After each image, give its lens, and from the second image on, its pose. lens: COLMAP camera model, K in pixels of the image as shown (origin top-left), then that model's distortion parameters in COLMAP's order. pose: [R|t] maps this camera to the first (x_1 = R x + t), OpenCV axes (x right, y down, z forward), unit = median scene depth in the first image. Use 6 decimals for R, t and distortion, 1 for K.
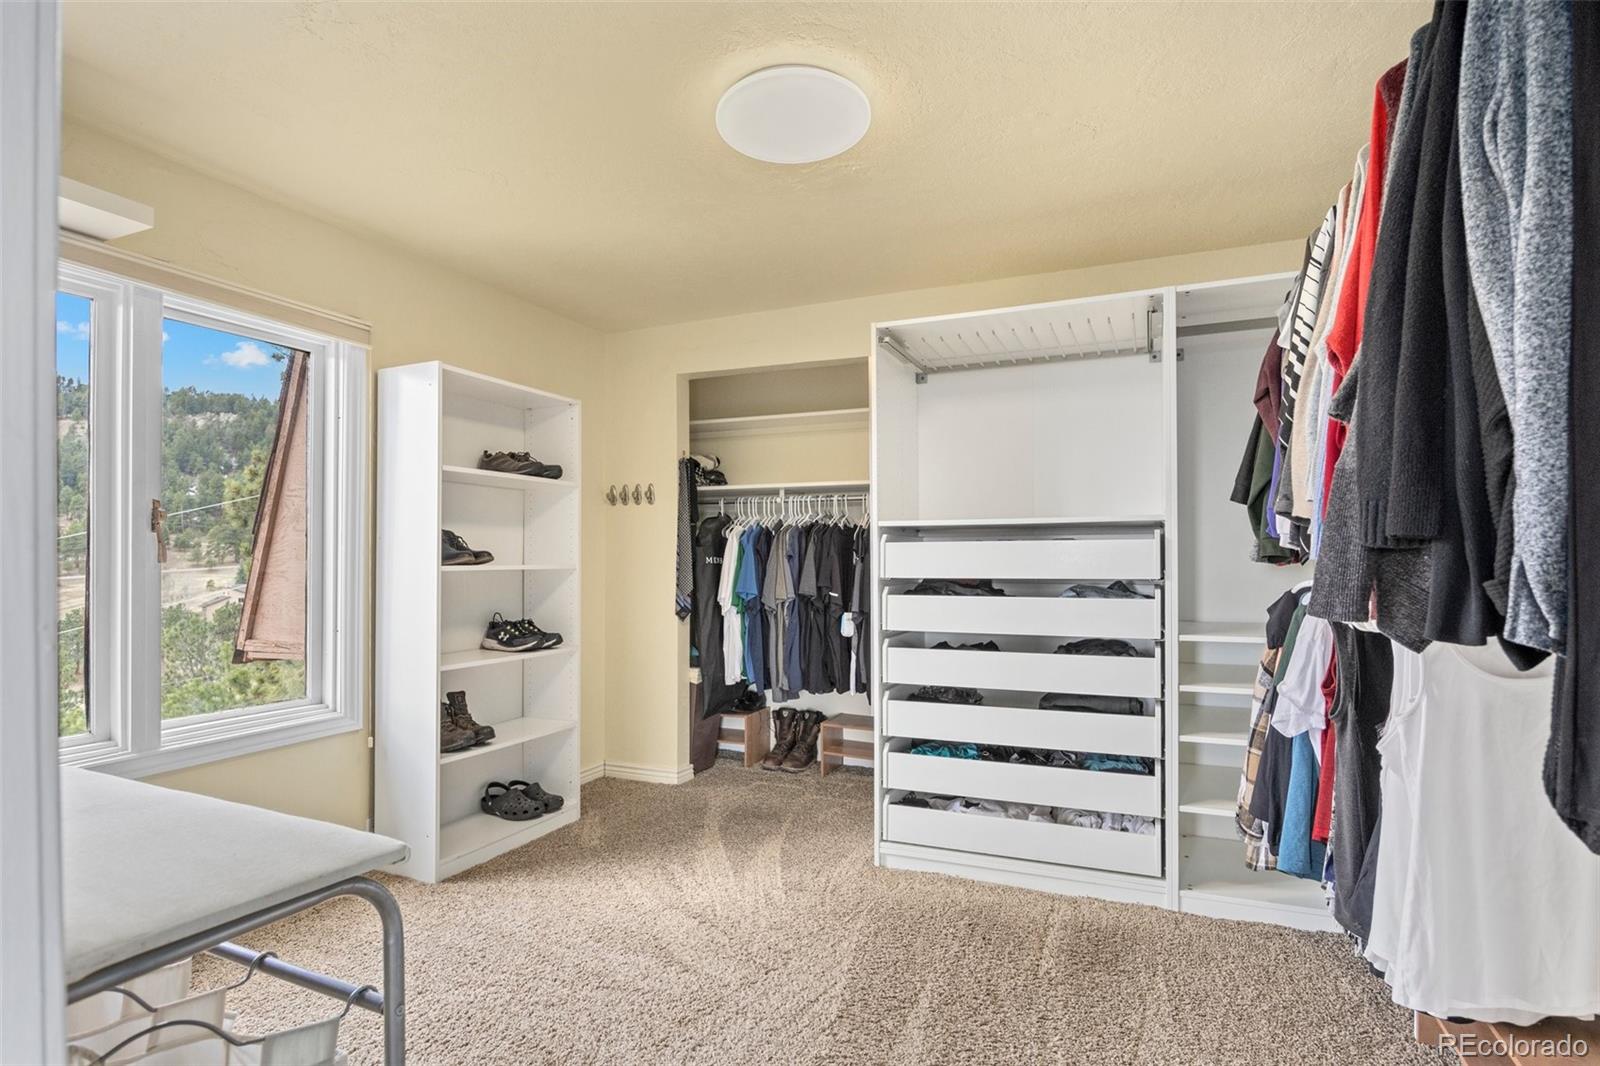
lens RADIAL K [[823.3, 0, 804.3], [0, 823.3, 555.0], [0, 0, 1]] dist [0.000245, -0.000001]
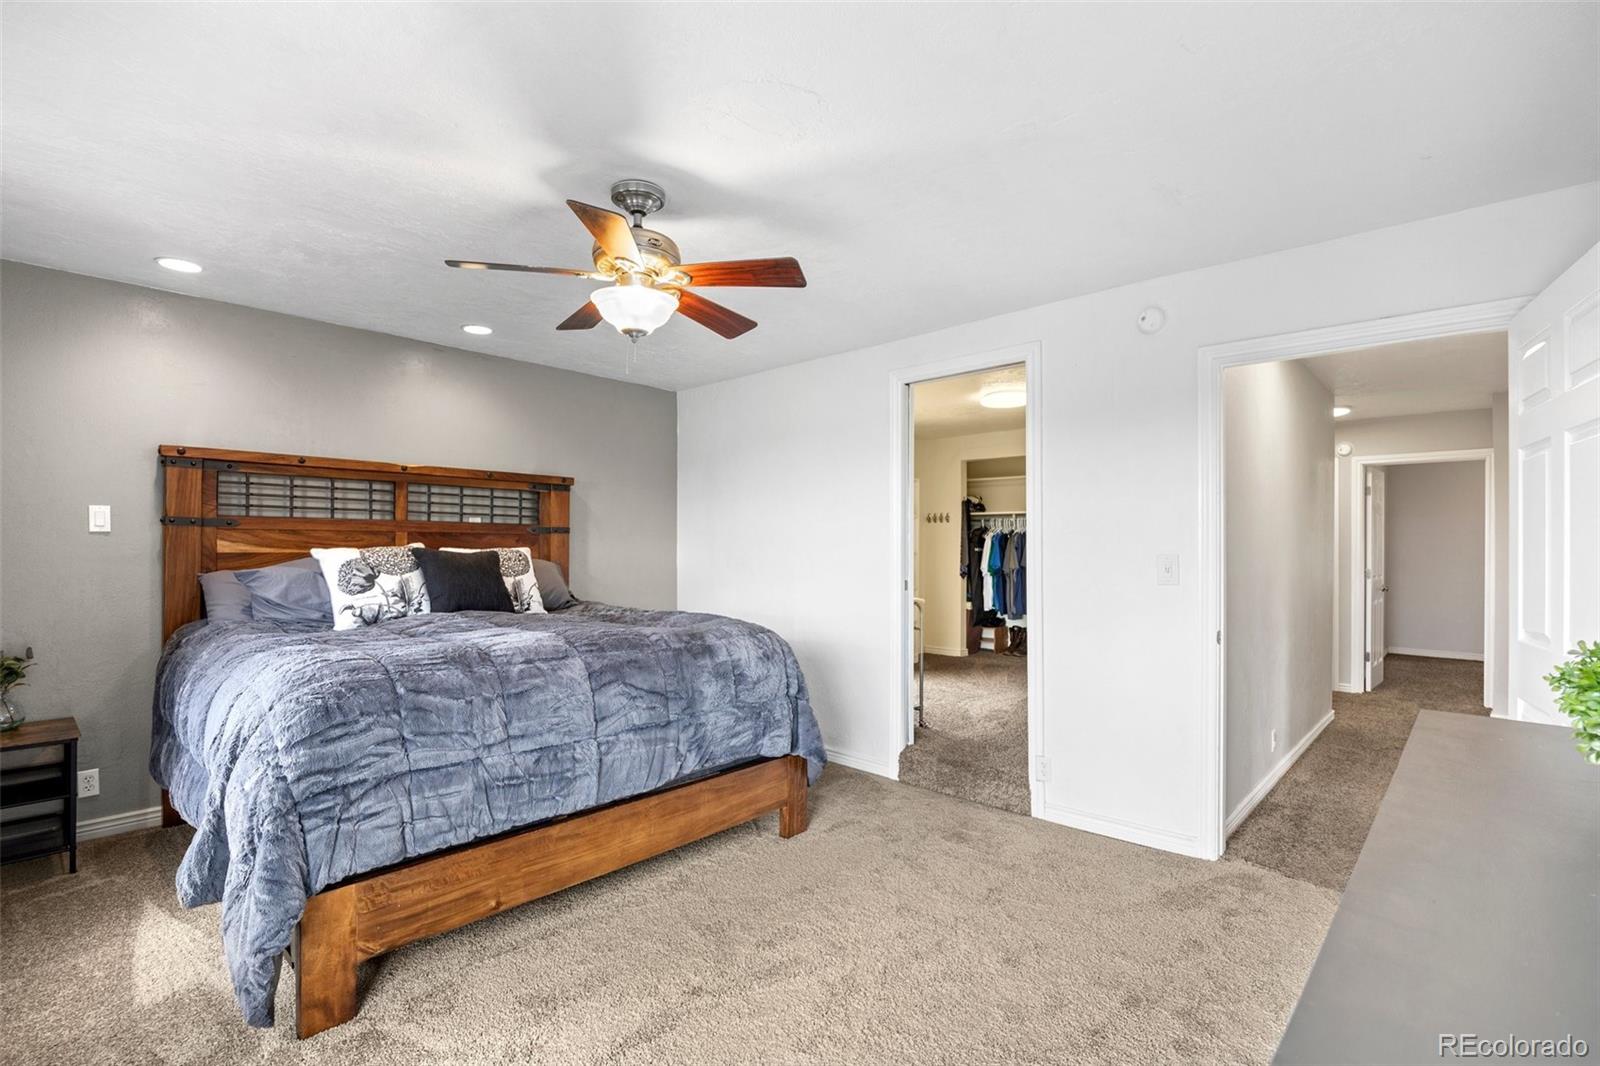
lens RADIAL K [[719.4, 0, 797.1], [0, 719.4, 545.3], [0, 0, 1]] dist [-0.013918, -0.000378]
pose [[0.939214, 0.005096, -0.343296, 0.078368], [-0.003578, 0.999981, 0.005054, -0.011621], [0.343315, -0.003519, 0.939214, -0.822966]]
